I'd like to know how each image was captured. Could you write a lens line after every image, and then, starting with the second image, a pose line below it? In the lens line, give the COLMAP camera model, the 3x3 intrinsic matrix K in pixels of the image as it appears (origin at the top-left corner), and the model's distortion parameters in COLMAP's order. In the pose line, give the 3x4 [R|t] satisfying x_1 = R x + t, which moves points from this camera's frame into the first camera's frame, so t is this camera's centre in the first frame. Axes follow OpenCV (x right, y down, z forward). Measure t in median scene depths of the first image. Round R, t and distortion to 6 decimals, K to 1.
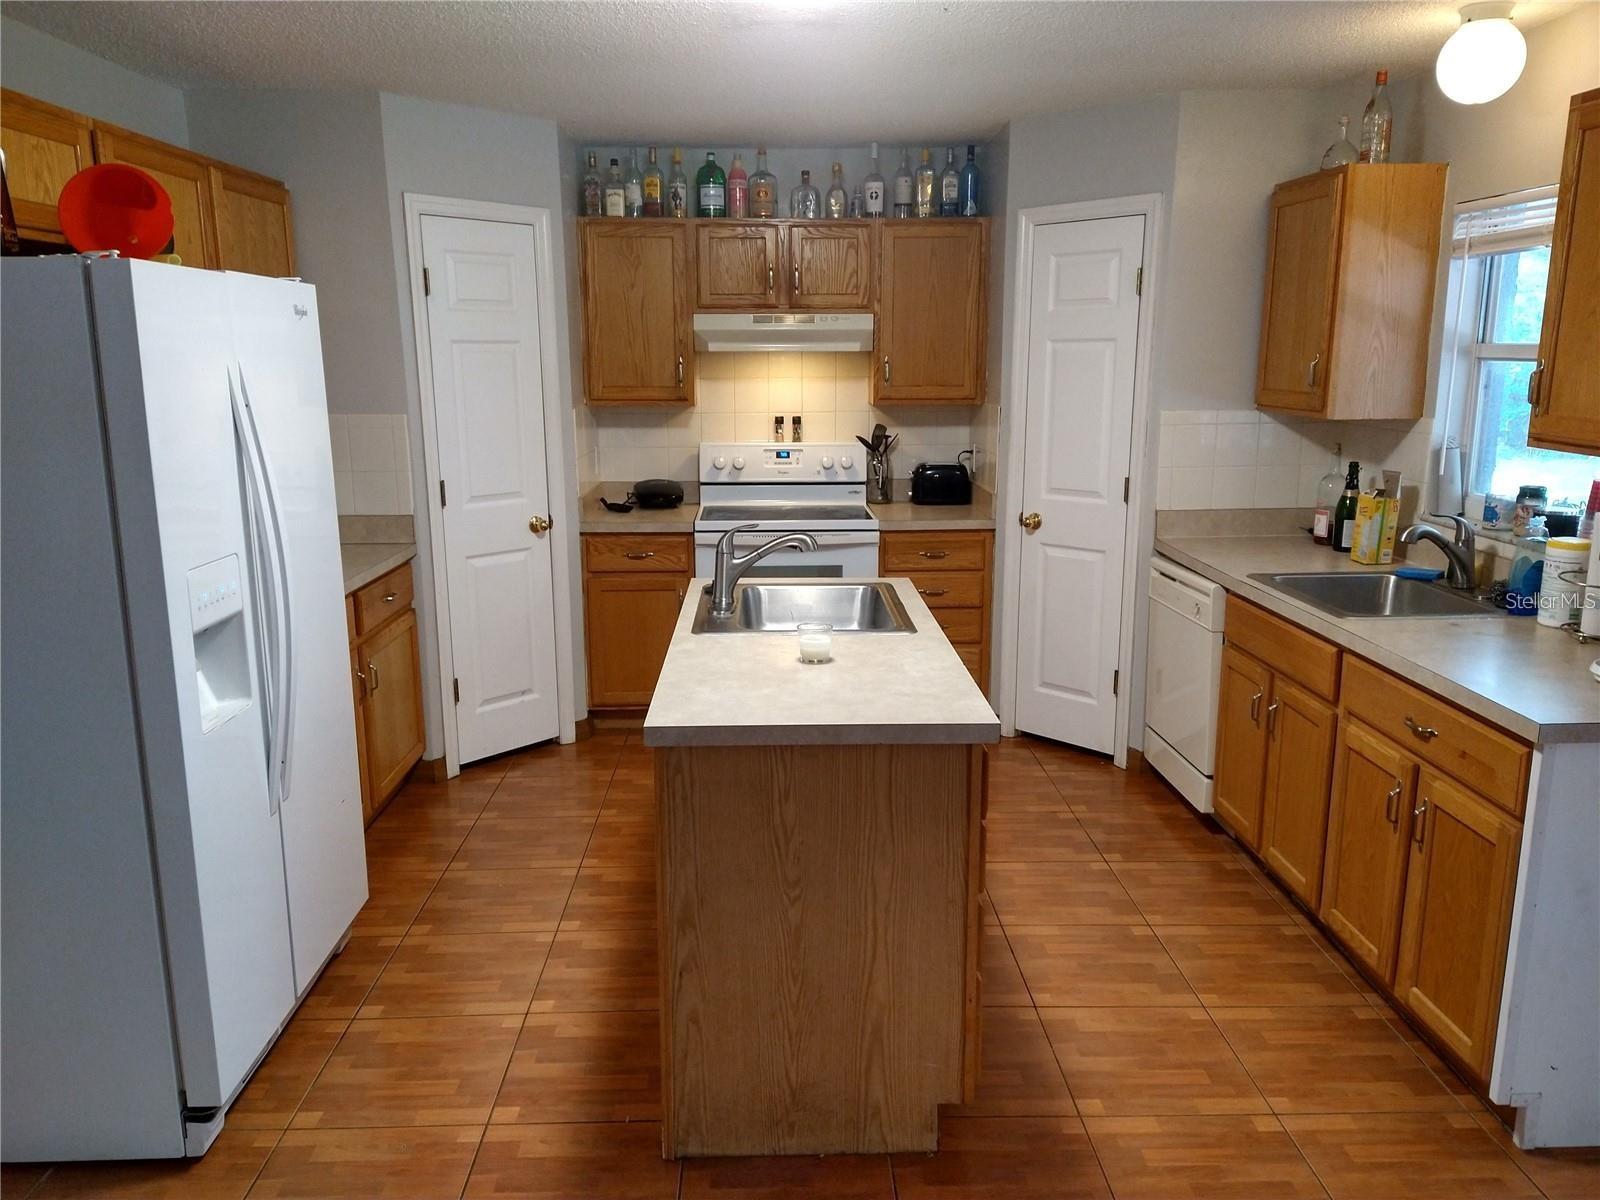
lens RADIAL K [[1168.0, 0, 791.4], [0, 1168.0, 600.5], [0, 0, 1]] dist [0.108554, -0.148991]
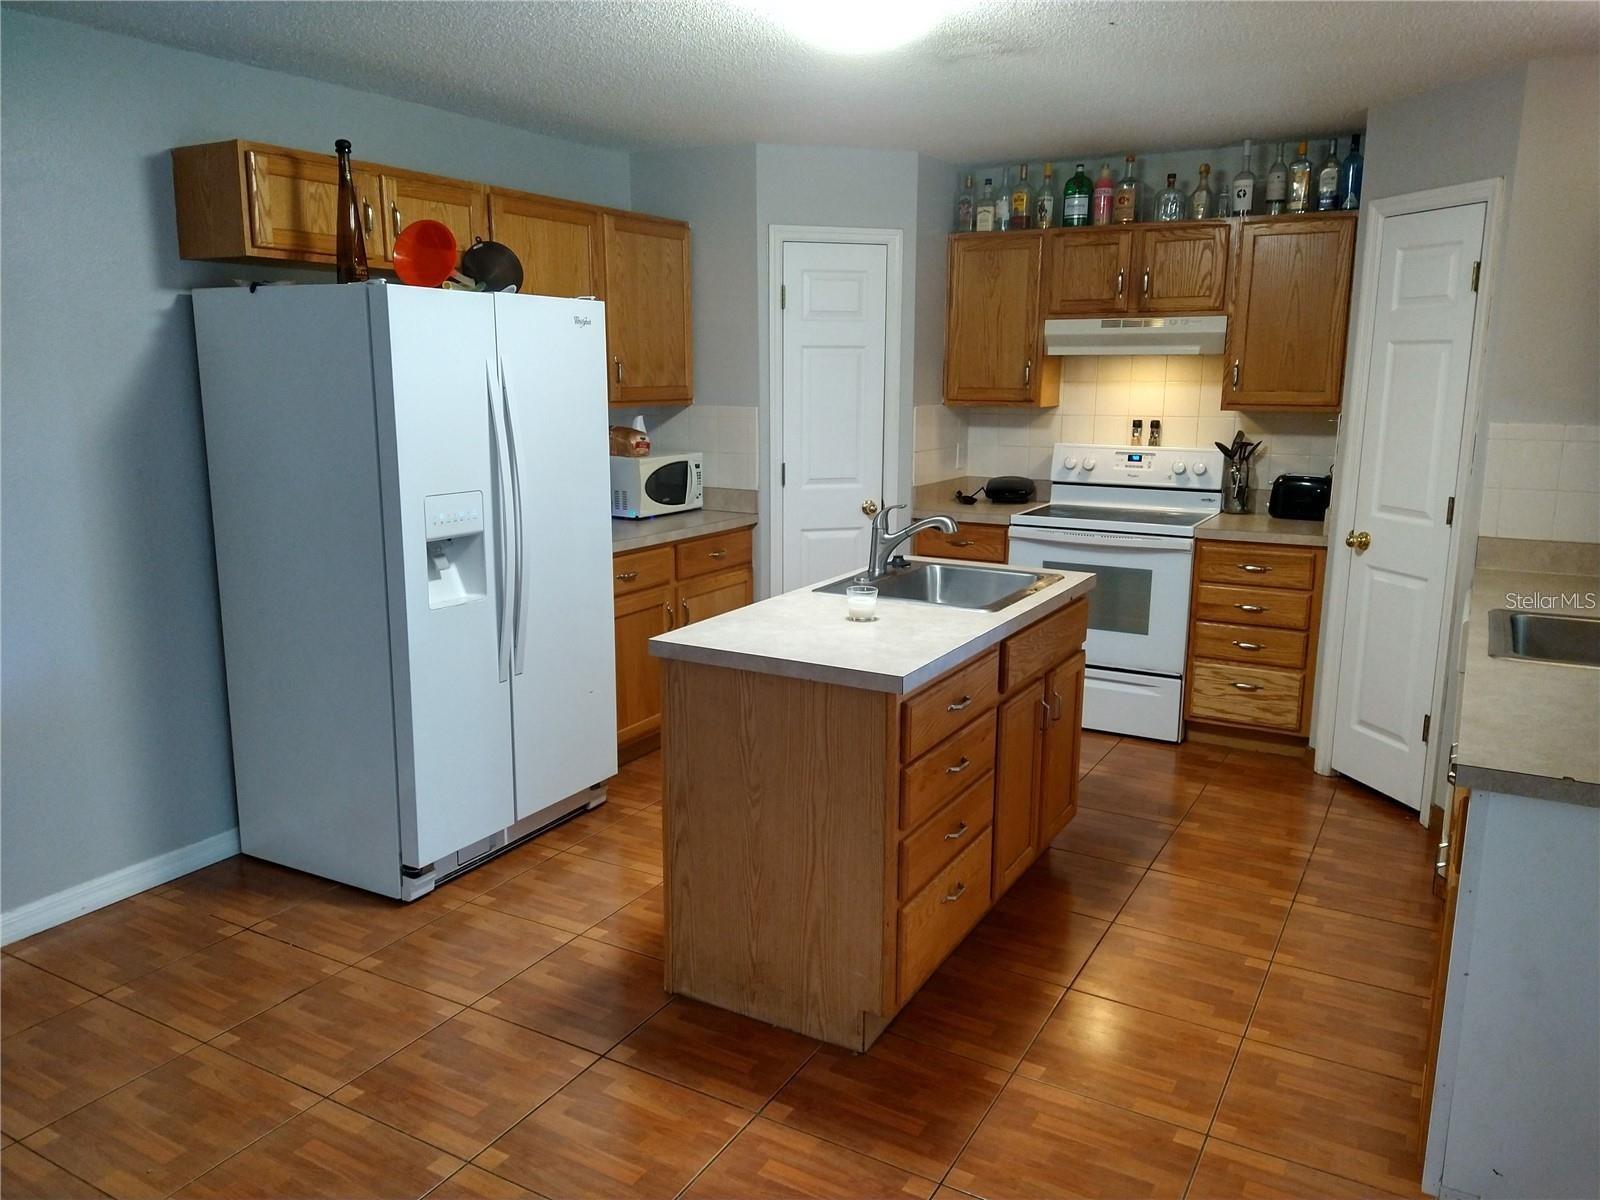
lens RADIAL K [[1168.0, 0, 791.4], [0, 1168.0, 600.5], [0, 0, 1]] dist [0.108554, -0.148991]
pose [[0.855314, 0.109340, -0.506442, 0.290684], [-0.114291, 0.993217, 0.021412, 0.008889], [0.505348, 0.039568, 0.862008, -0.012181]]
